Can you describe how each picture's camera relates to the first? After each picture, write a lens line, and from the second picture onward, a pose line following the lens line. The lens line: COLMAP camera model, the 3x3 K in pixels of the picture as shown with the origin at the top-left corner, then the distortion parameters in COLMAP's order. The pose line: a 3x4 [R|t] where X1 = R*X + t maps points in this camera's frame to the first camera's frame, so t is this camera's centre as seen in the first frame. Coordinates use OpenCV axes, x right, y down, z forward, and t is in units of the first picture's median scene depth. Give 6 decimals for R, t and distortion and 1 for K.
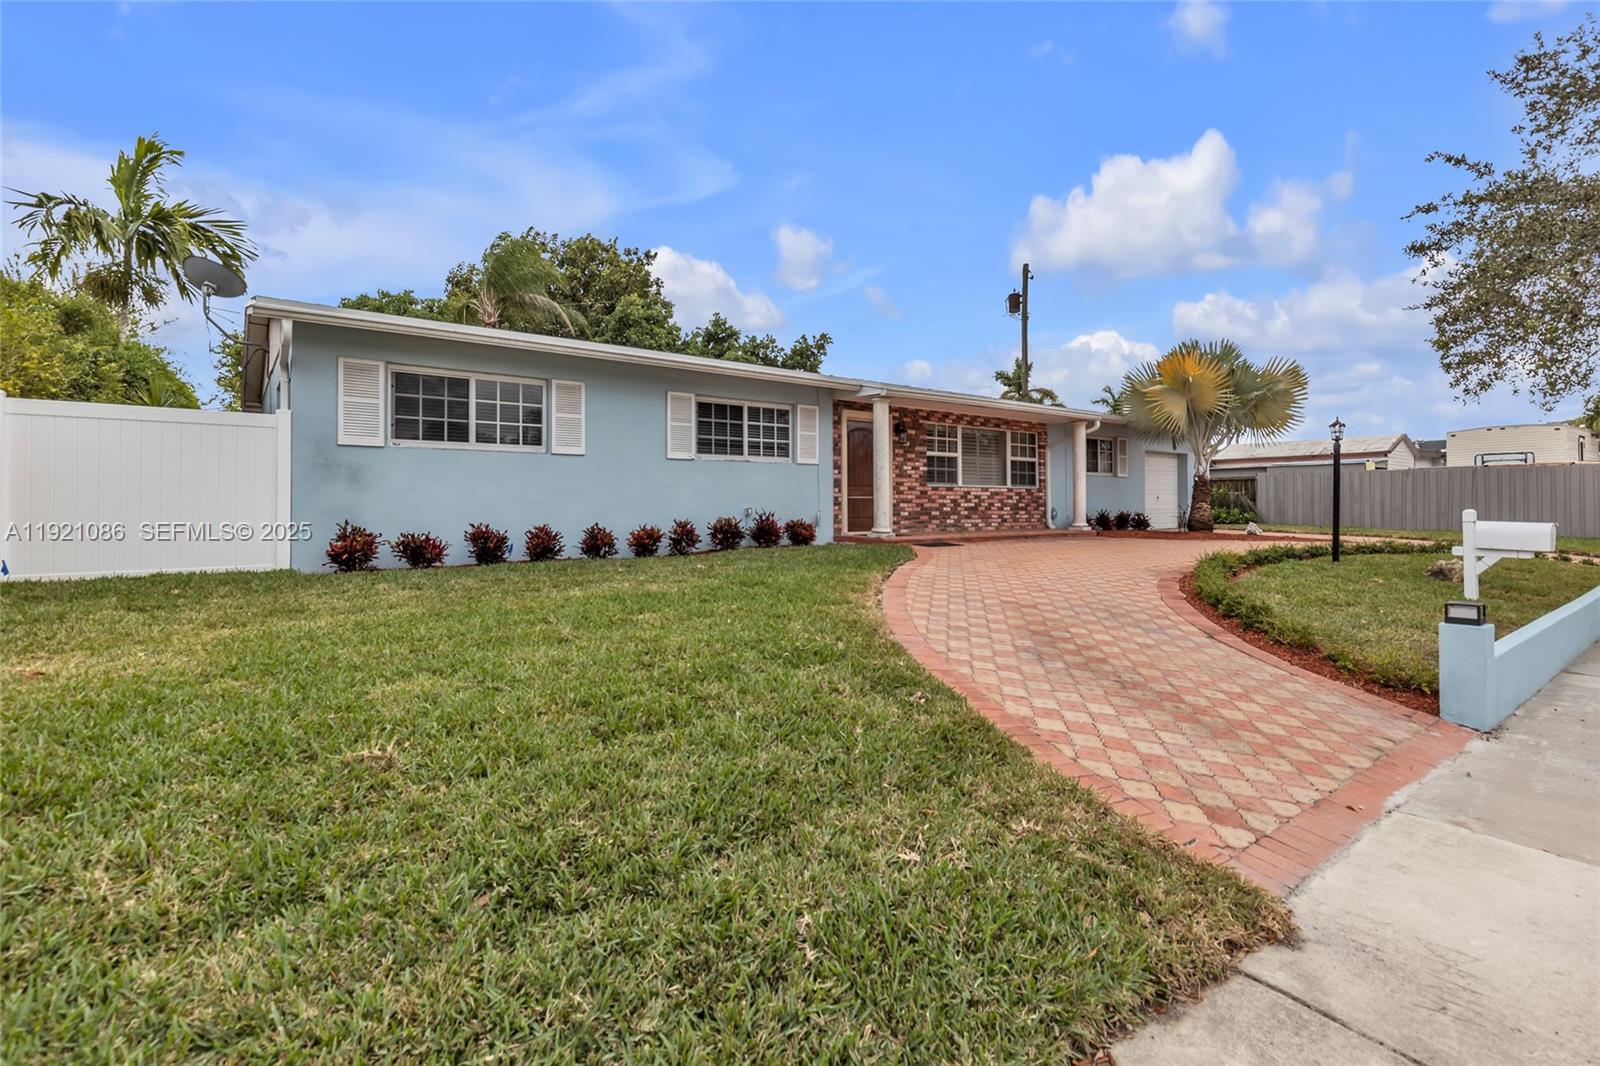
lens RADIAL K [[739.4, 0, 795.5], [0, 739.4, 502.0], [0, 0, 1]] dist [0.005906, 0.000133]
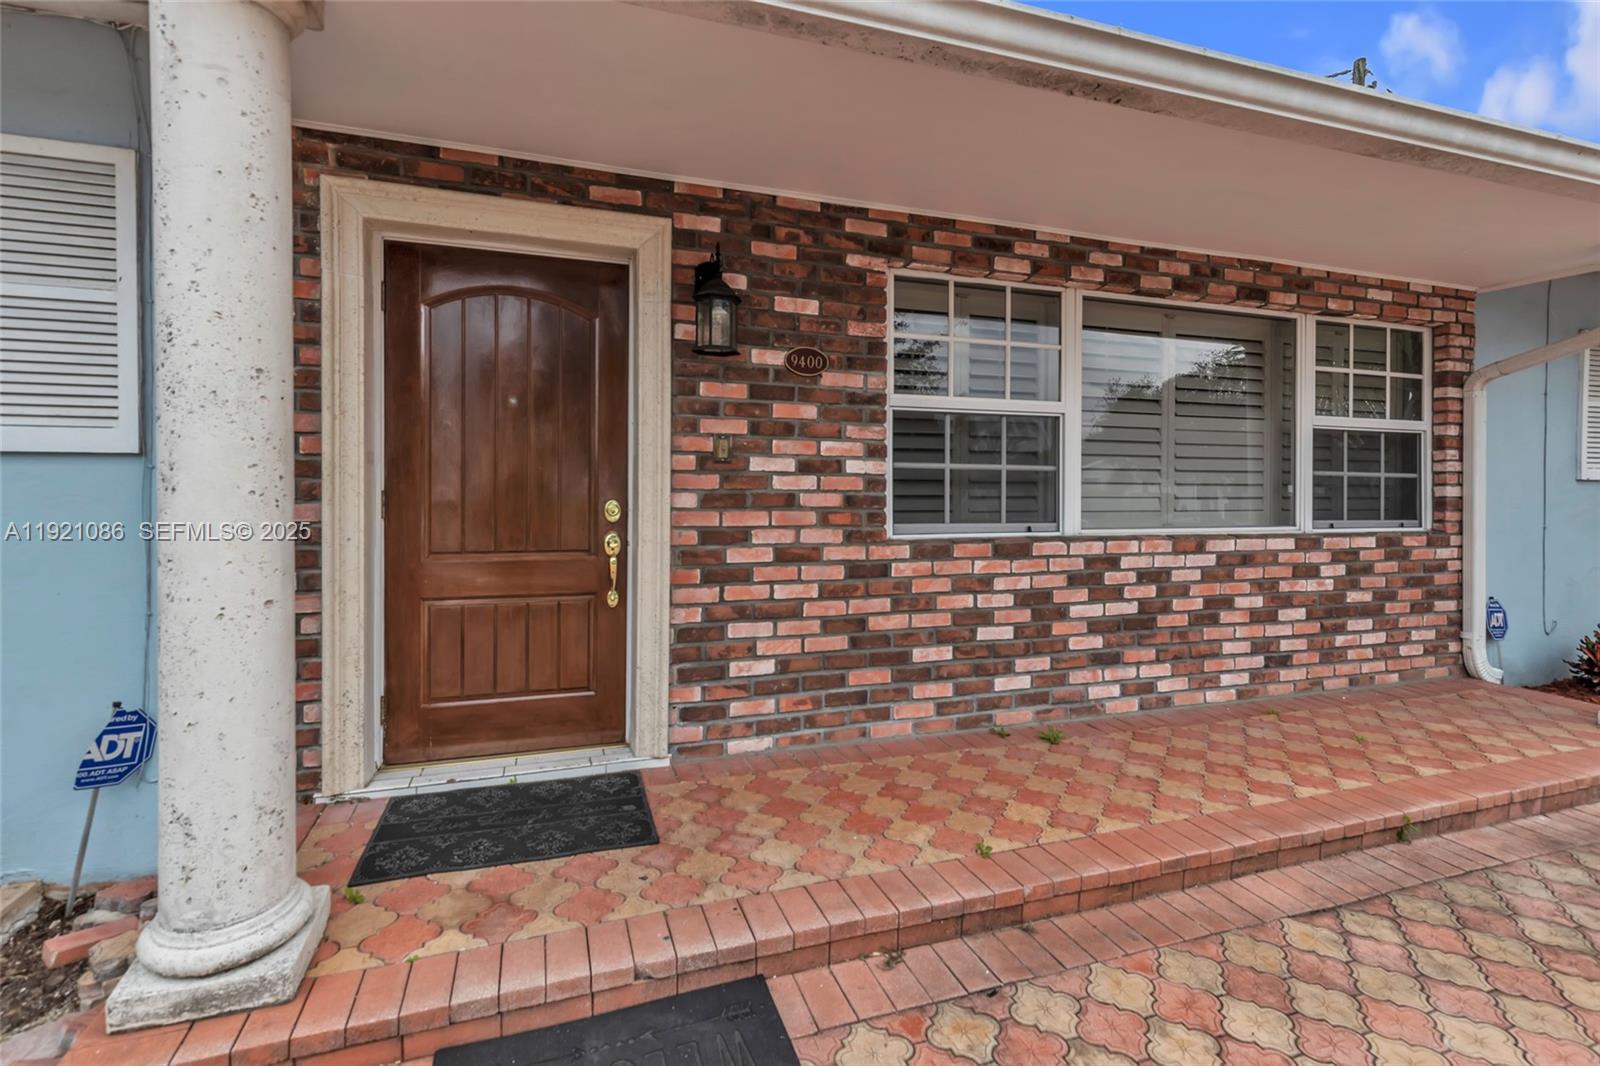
lens RADIAL K [[739.4, 0, 795.5], [0, 739.4, 502.0], [0, 0, 1]] dist [0.005906, 0.000133]
pose [[0.945666, 0.012851, -0.324885, 0.215833], [-0.006671, 0.999775, 0.020129, -0.036631], [0.325070, -0.016868, 0.945539, 0.734716]]
